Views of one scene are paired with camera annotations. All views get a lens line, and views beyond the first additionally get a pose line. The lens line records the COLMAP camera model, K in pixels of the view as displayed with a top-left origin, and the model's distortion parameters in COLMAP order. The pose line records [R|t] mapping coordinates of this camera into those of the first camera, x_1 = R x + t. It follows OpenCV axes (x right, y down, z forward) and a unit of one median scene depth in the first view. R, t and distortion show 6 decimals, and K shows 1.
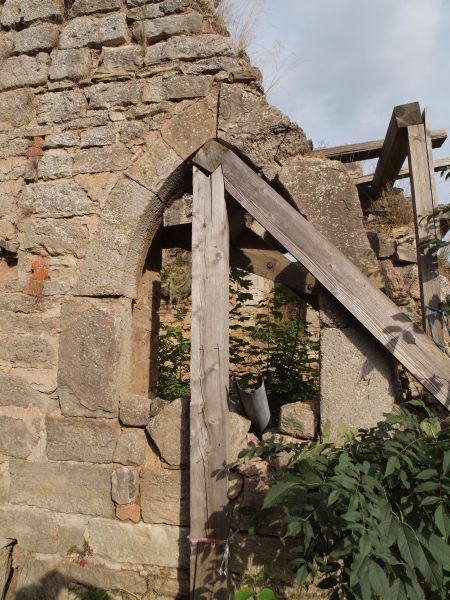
lens RADIAL K [[426.6, 0, 227.7], [0, 426.6, 303.4], [0, 0, 1]] dist [-0.067986, 0.040588]
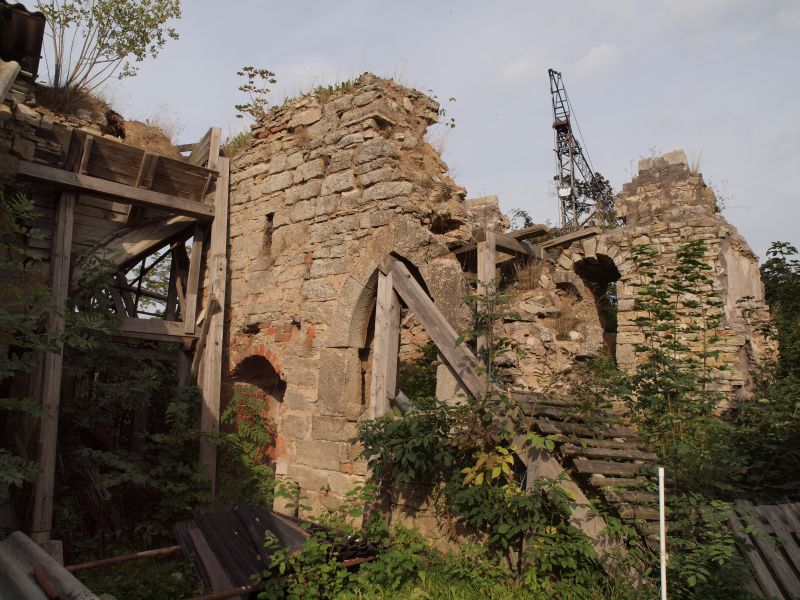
lens RADIAL K [[568.7, 0, 399.4], [0, 568.7, 299.9], [0, 0, 1]] dist [-0.067986, 0.040588]
pose [[0.896753, -0.058529, -0.438643, 0.906417], [0.035281, 0.997516, -0.060971, -0.056557], [0.441122, 0.039200, 0.896591, -0.932505]]
